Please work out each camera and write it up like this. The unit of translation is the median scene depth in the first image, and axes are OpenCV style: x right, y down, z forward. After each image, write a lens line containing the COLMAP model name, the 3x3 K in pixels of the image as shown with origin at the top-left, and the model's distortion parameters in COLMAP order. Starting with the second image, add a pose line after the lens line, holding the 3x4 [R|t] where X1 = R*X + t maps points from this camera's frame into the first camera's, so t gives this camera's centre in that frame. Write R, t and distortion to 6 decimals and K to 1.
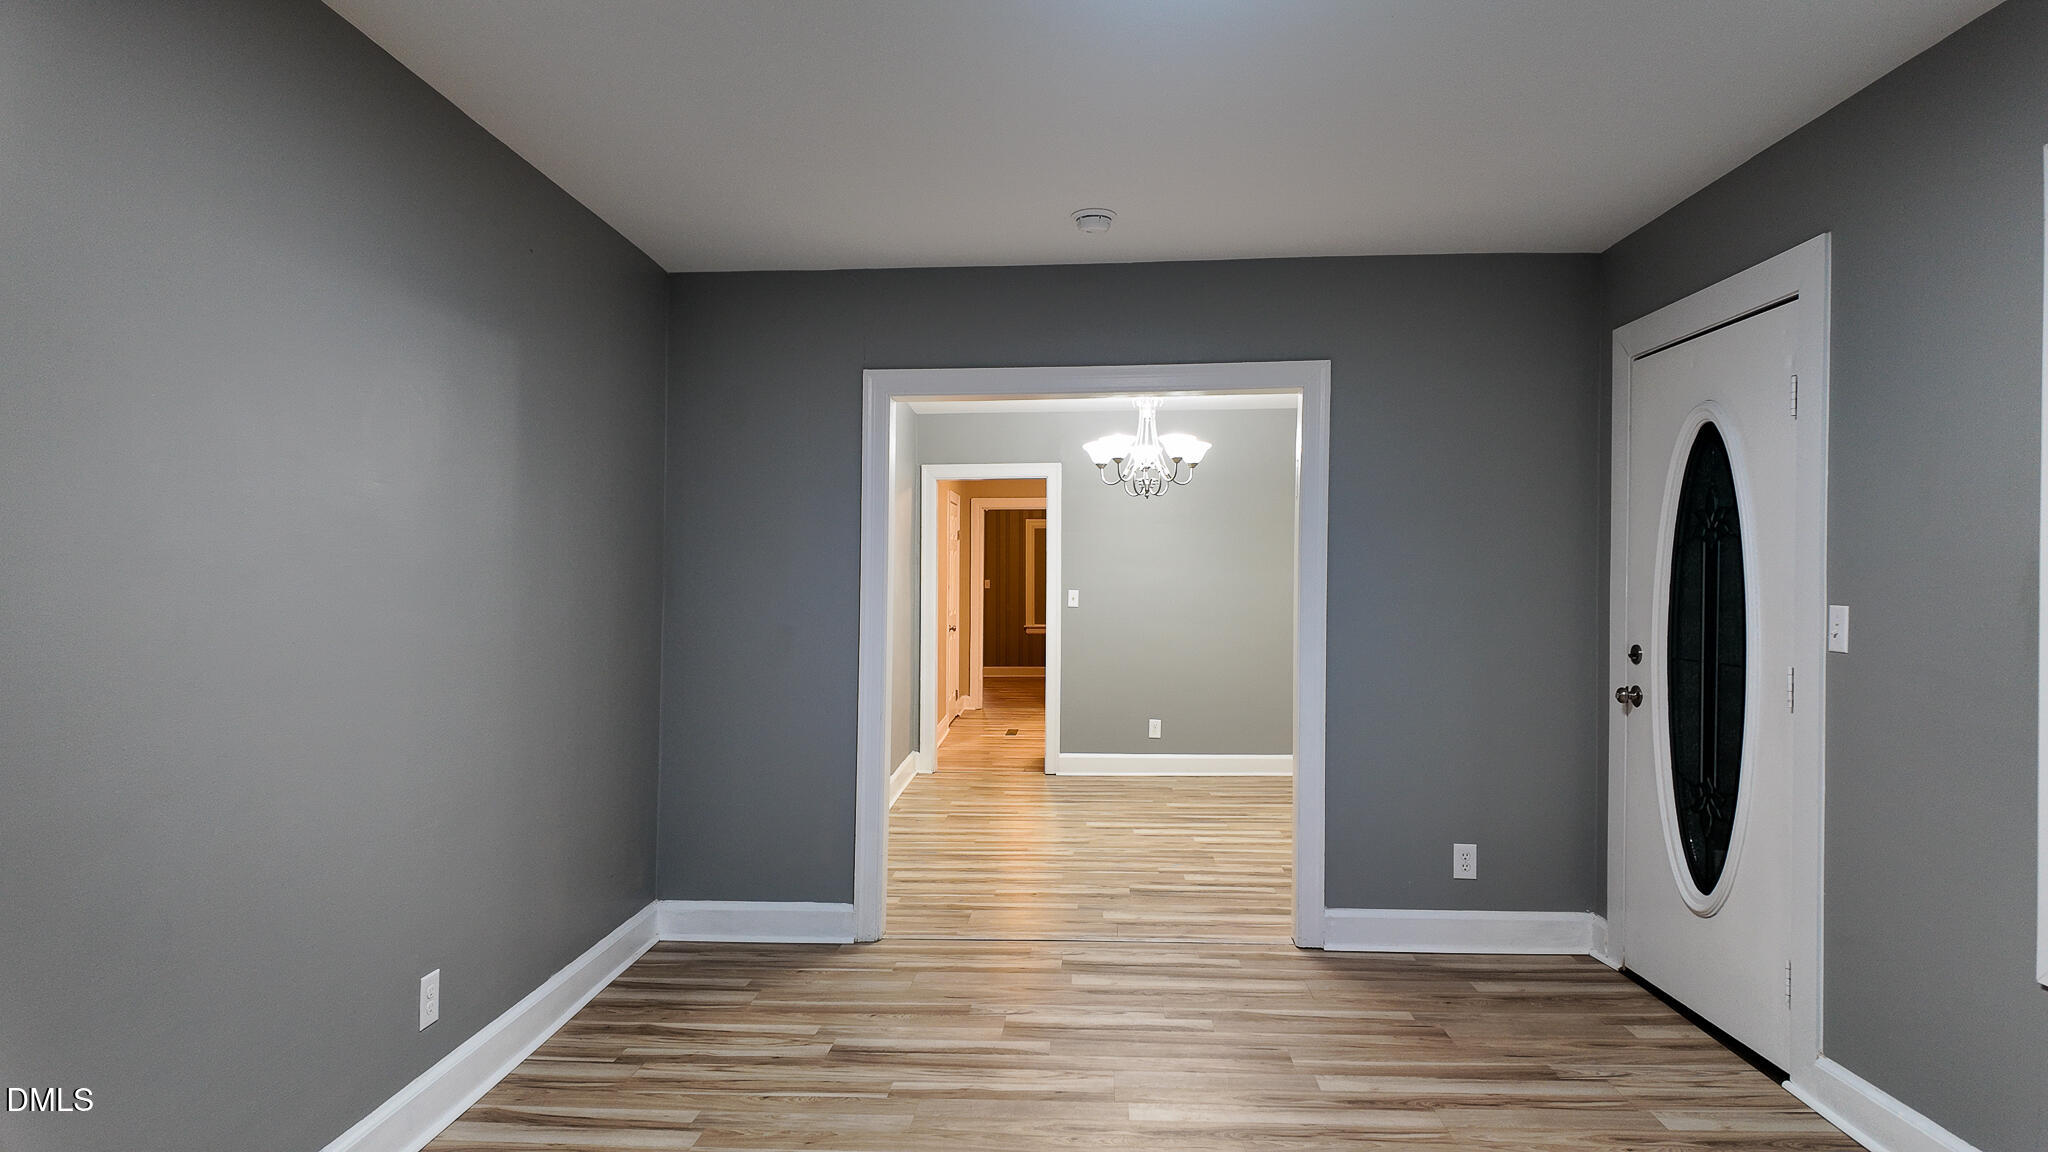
lens RADIAL K [[1169.1, 0, 1017.9], [0, 1169.1, 569.2], [0, 0, 1]] dist [0.020347, -0.015160]
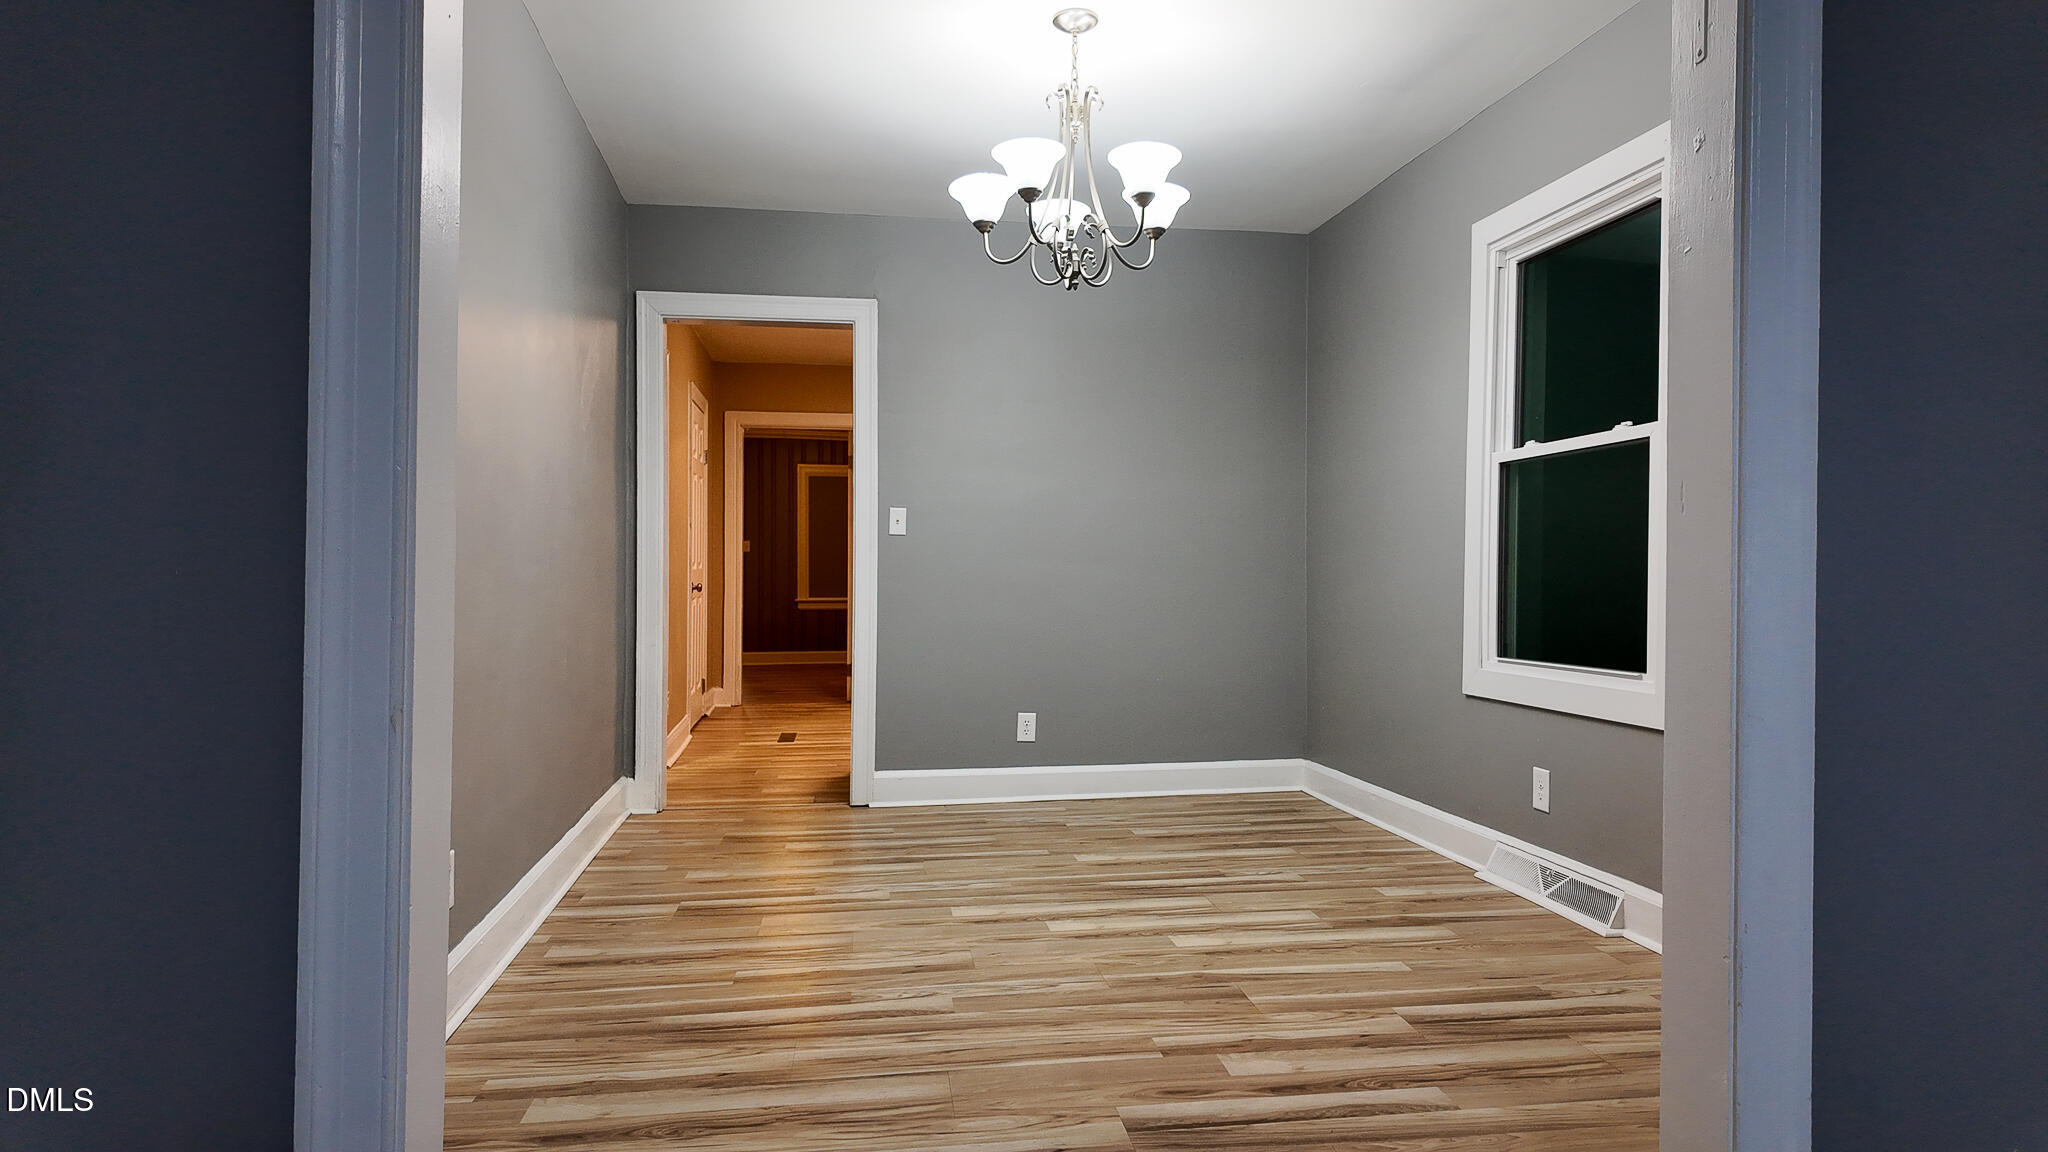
lens RADIAL K [[1169.1, 0, 1039.3], [0, 1169.1, 583.5], [0, 0, 1]] dist [0.020347, -0.015160]
pose [[0.975439, 0.000036, 0.220268, -0.015201], [-0.003416, 0.999882, 0.014963, 0.048788], [-0.220241, -0.015348, 0.975325, 0.381724]]
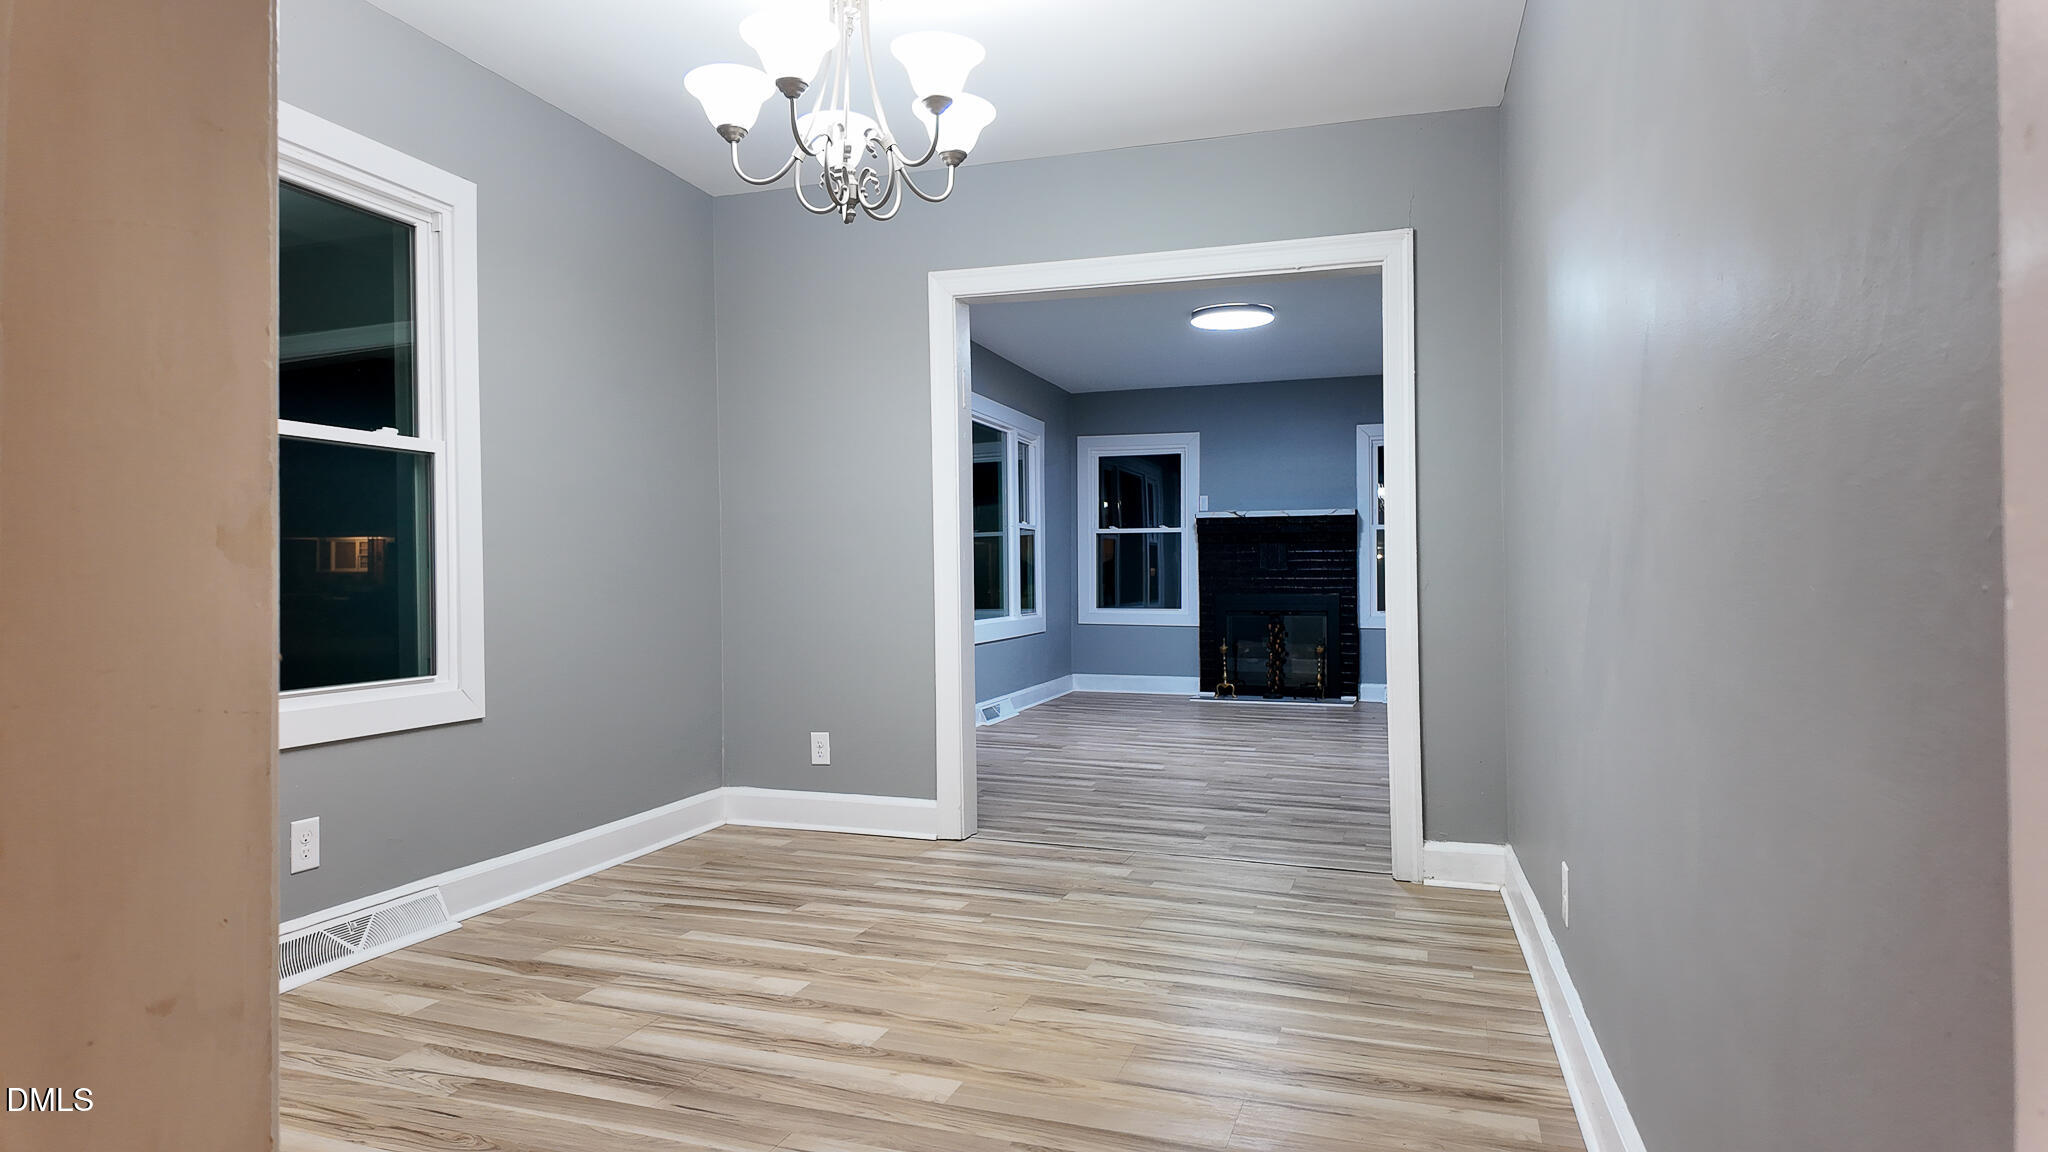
lens RADIAL K [[1169.1, 0, 1024.9], [0, 1169.1, 561.0], [0, 0, 1]] dist [0.020347, -0.015160]
pose [[-0.965064, 0.004461, 0.261977, -0.044056], [-0.000582, 0.999816, -0.019166, 0.051172], [-0.262014, -0.018649, -0.964884, 1.067705]]
